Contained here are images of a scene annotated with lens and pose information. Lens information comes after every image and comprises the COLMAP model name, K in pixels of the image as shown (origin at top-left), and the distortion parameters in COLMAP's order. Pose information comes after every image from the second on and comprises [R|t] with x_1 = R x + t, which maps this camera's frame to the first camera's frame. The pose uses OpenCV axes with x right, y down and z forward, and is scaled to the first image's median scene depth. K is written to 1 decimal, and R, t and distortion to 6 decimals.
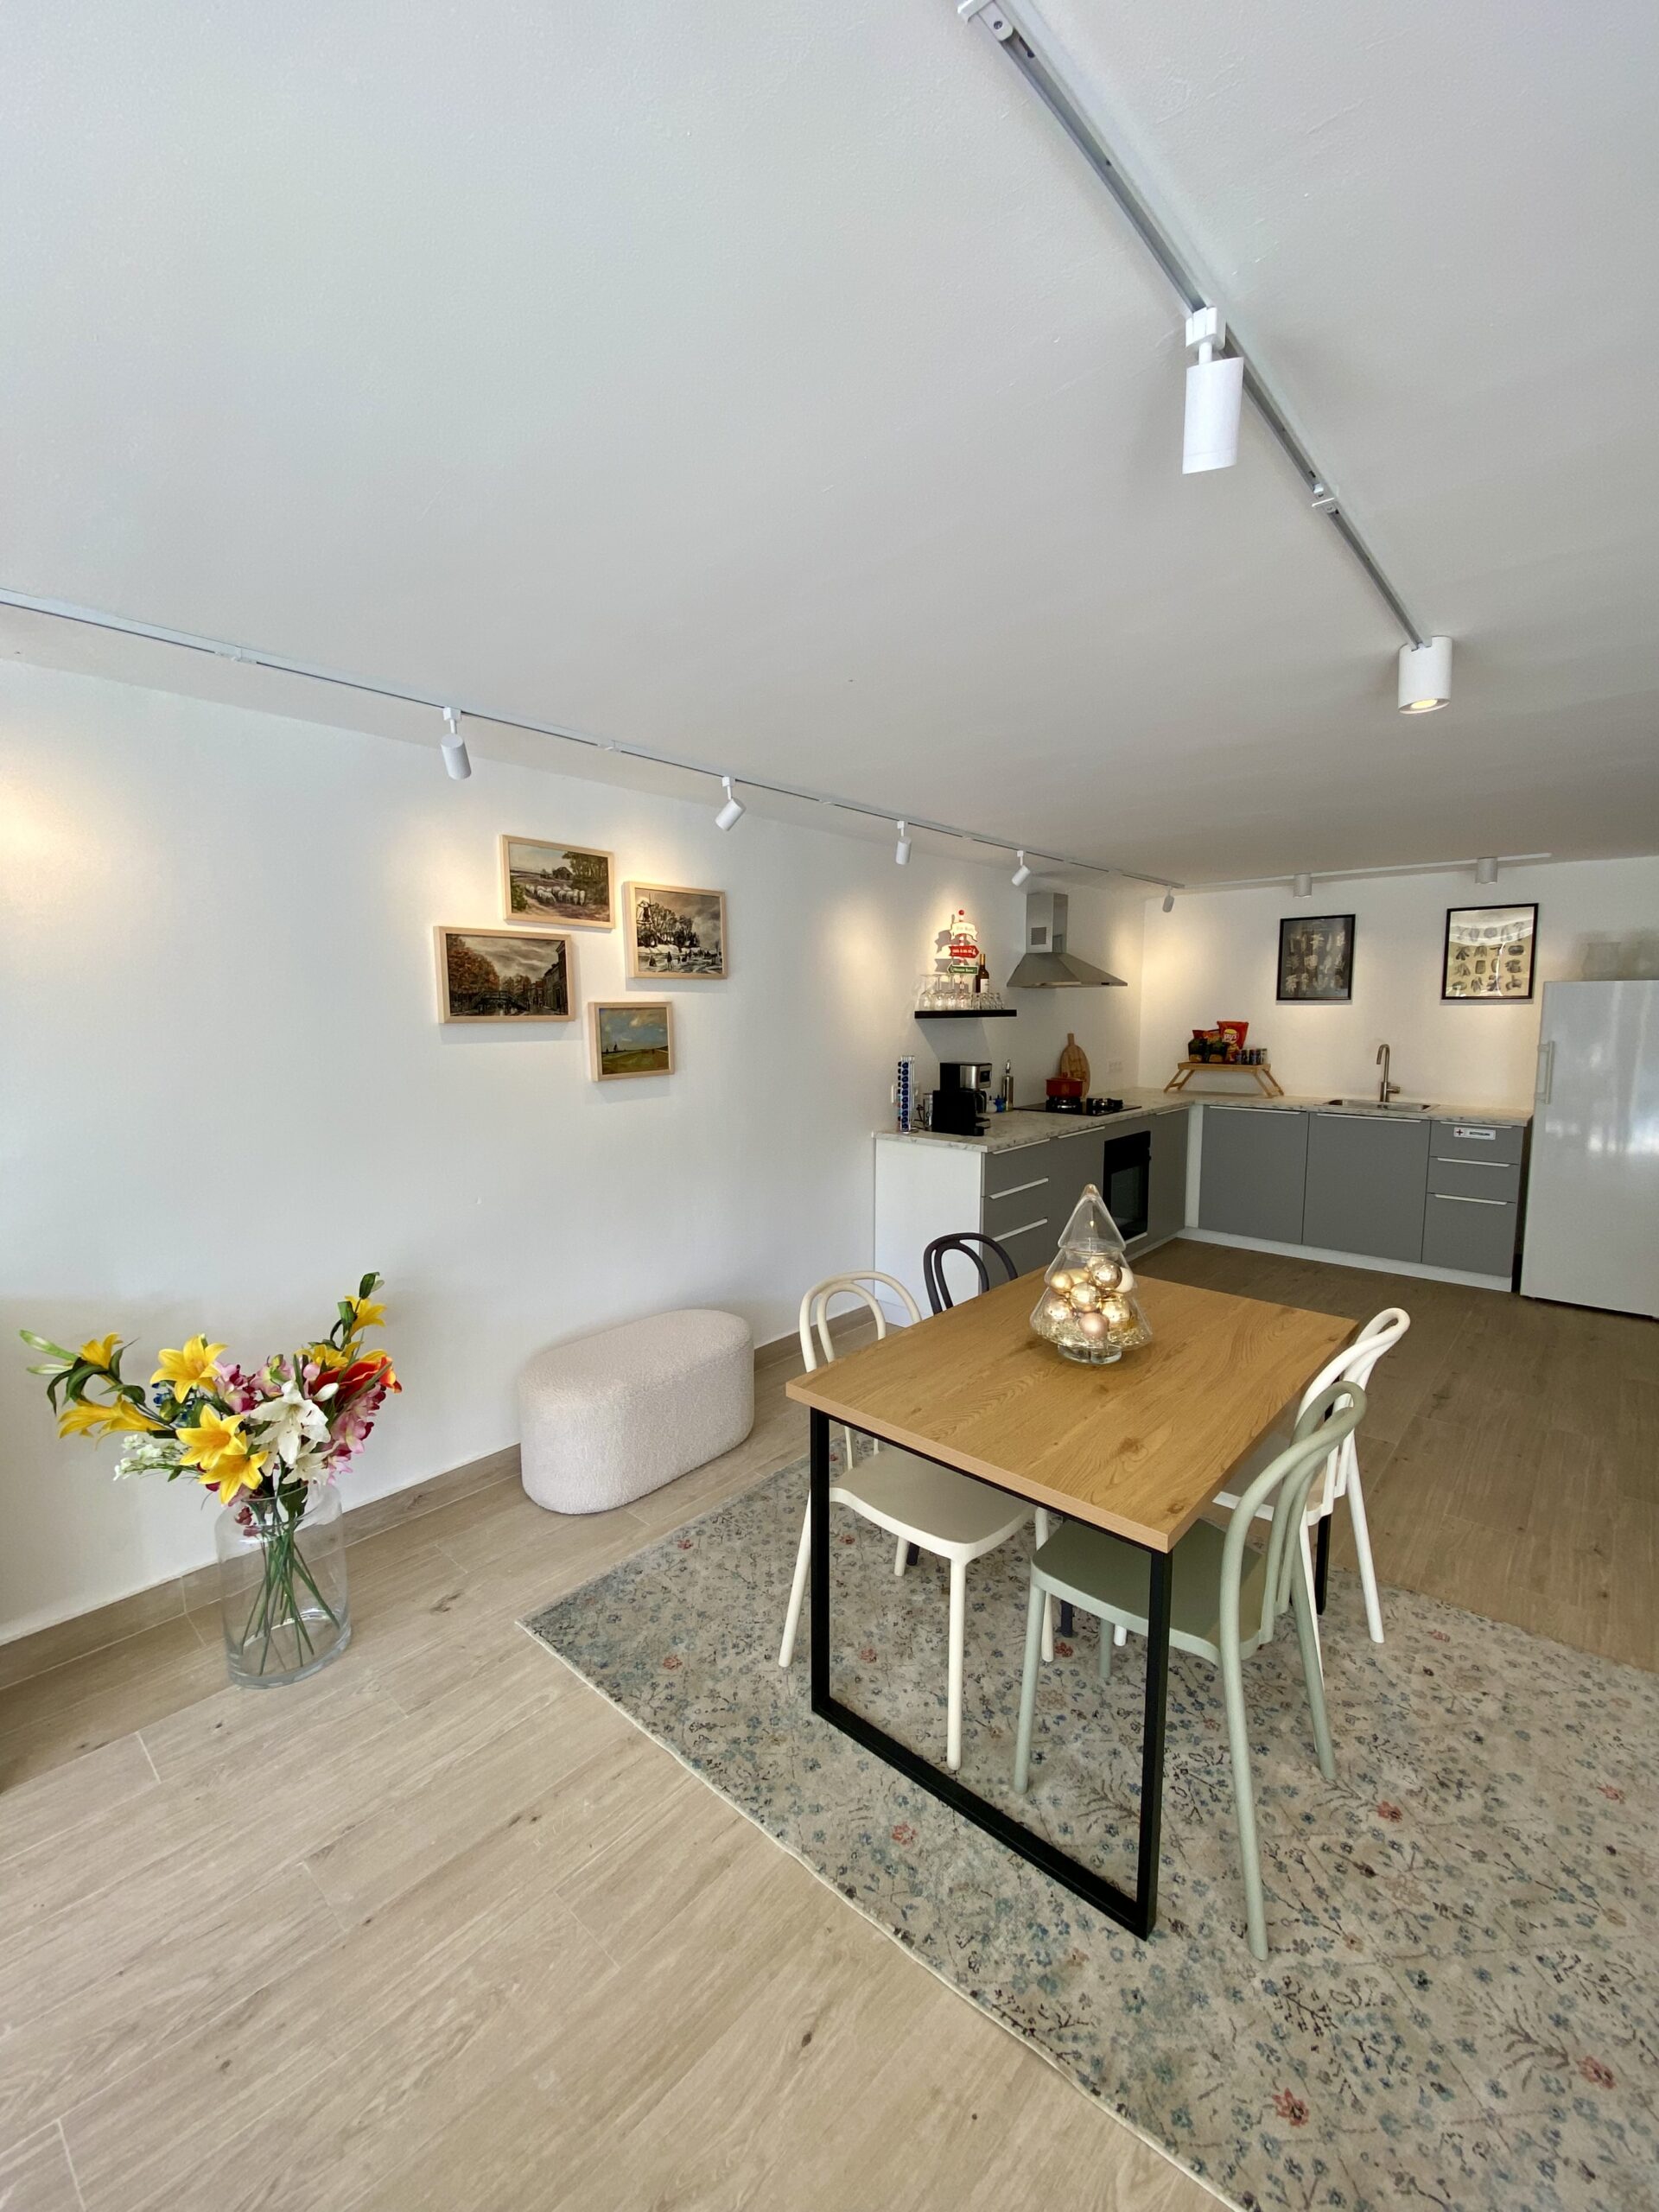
lens RADIAL K [[897.0, 0, 831.4], [0, 897.0, 1105.0], [0, 0, 1]] dist [-0.003027, -0.002862]
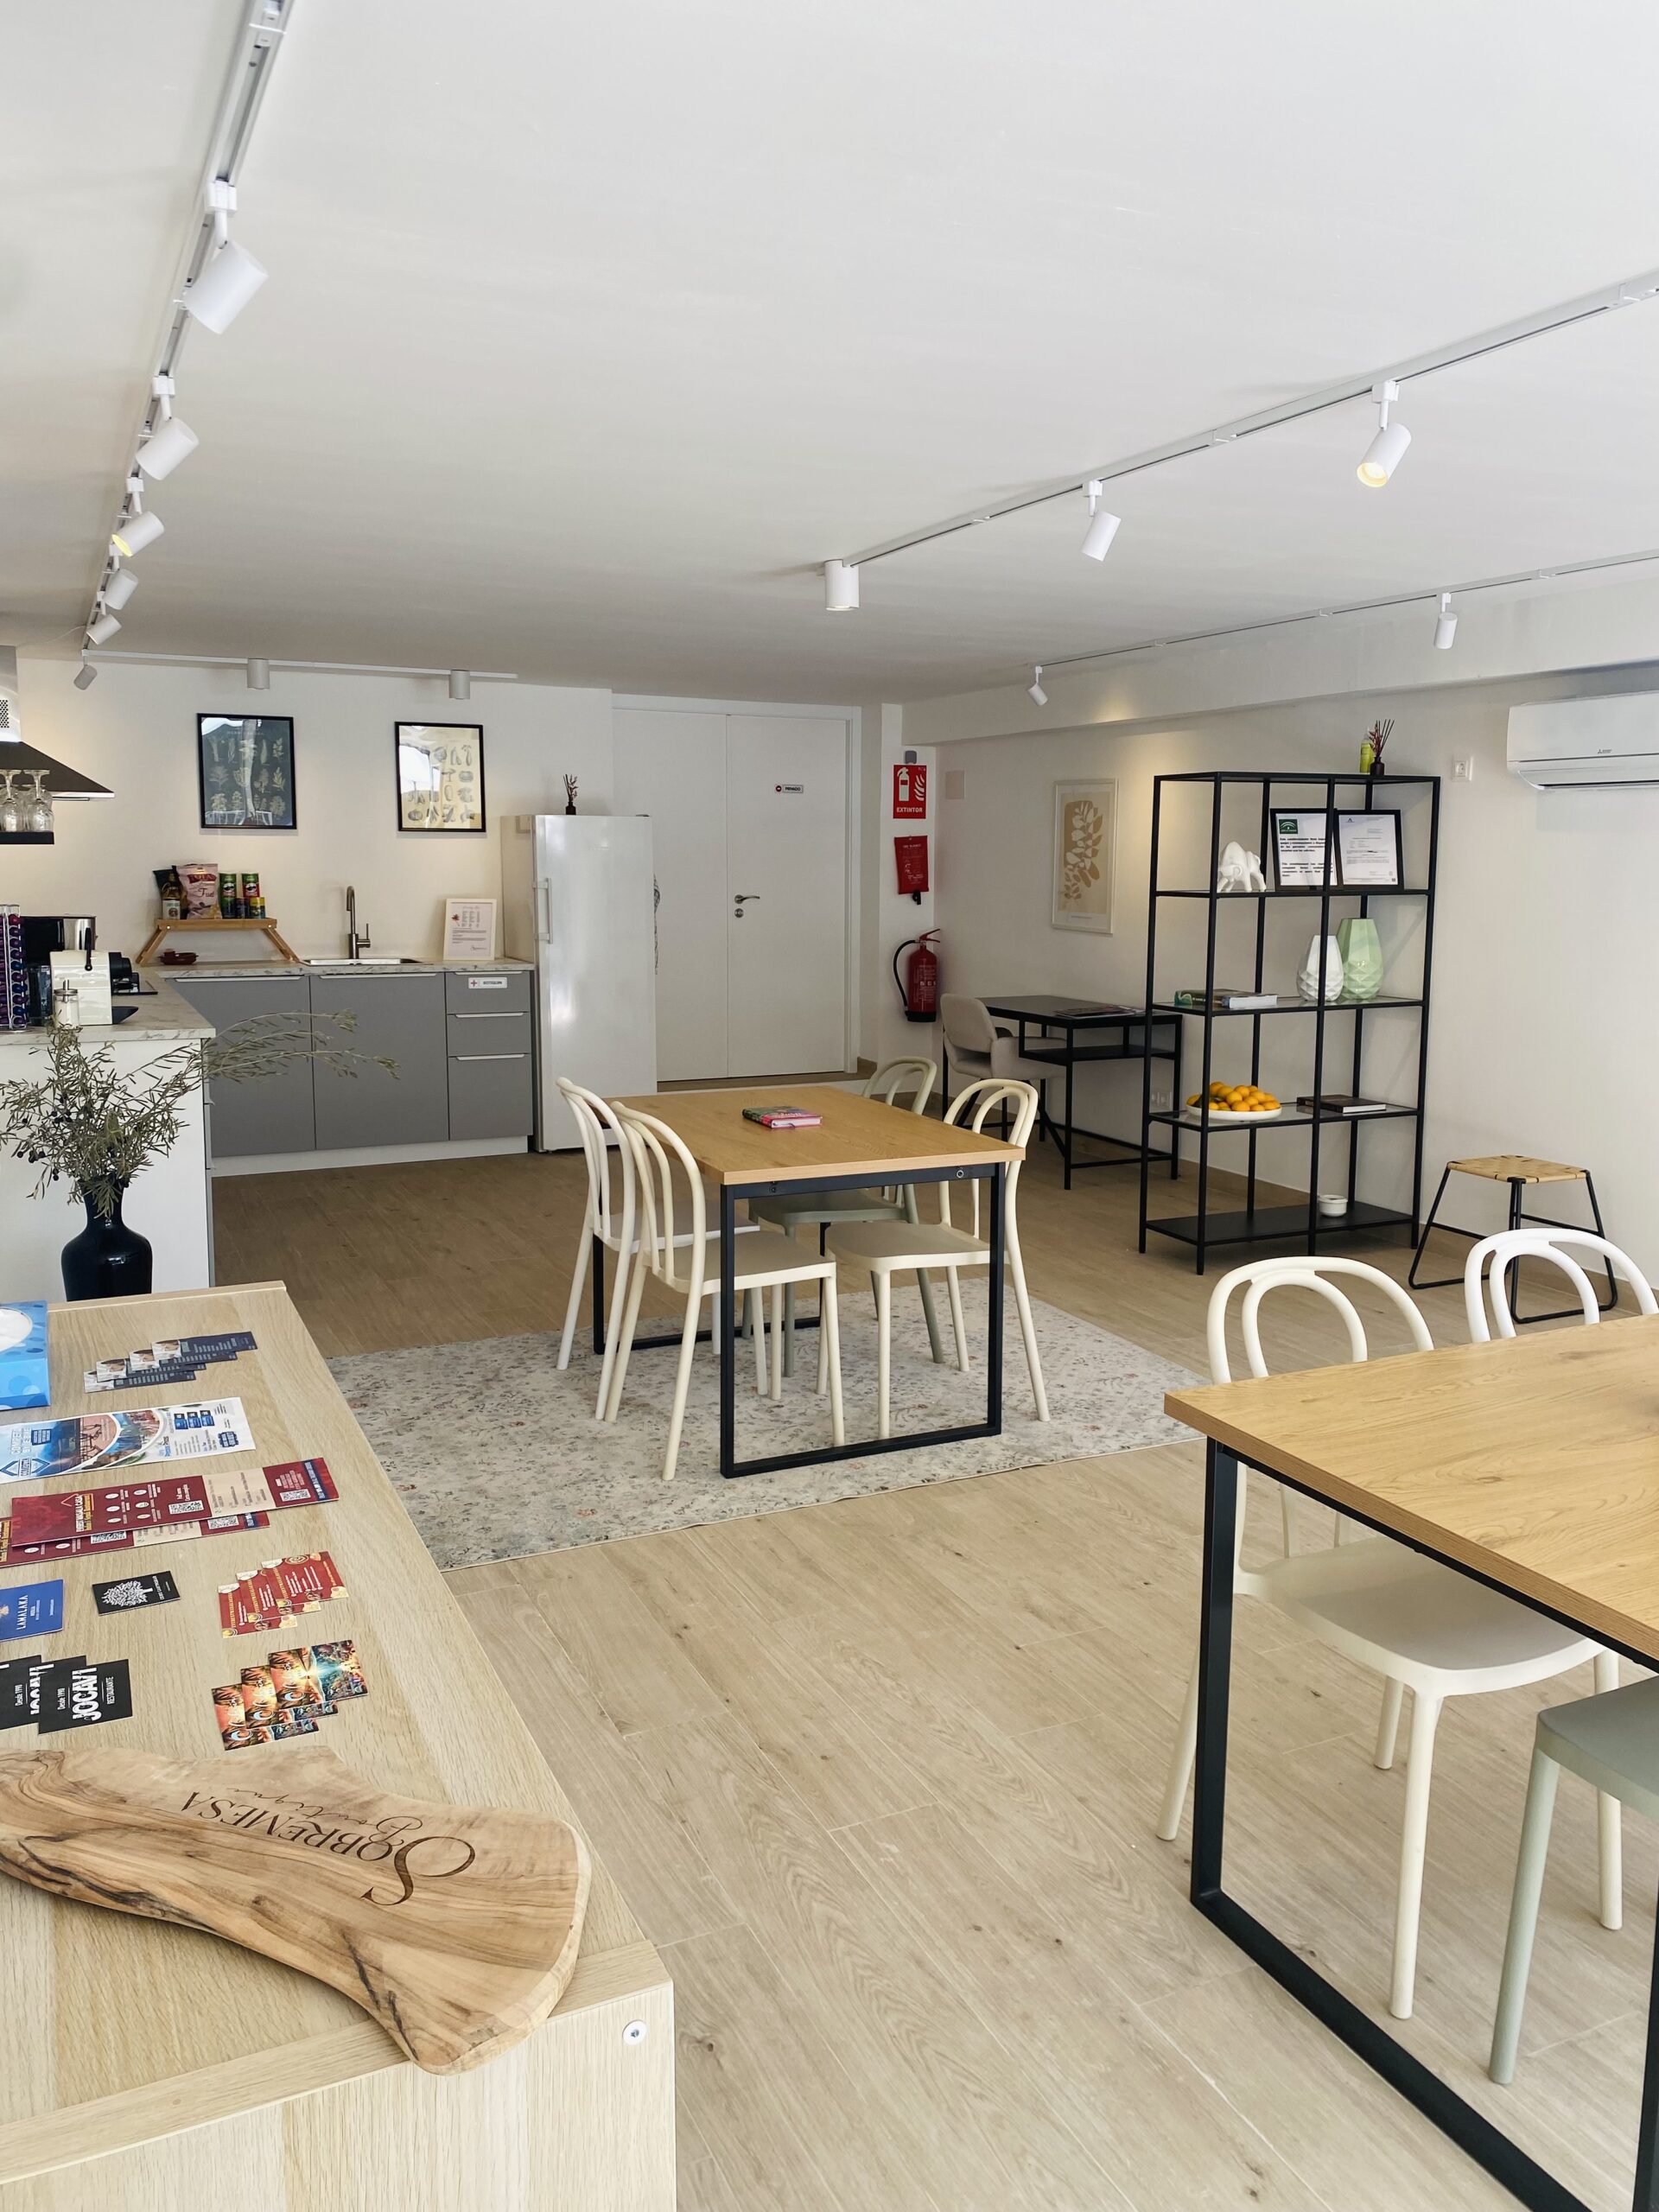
lens RADIAL K [[1673.4, 0, 822.6], [0, 1673.4, 1103.7], [0, 0, 1]] dist [0.027413, -0.026837]
pose [[0.394900, -0.132399, 0.909134, -0.656022], [0.093760, 0.990203, 0.103479, 0.009258], [-0.913927, 0.044377, 0.403444, 0.021062]]
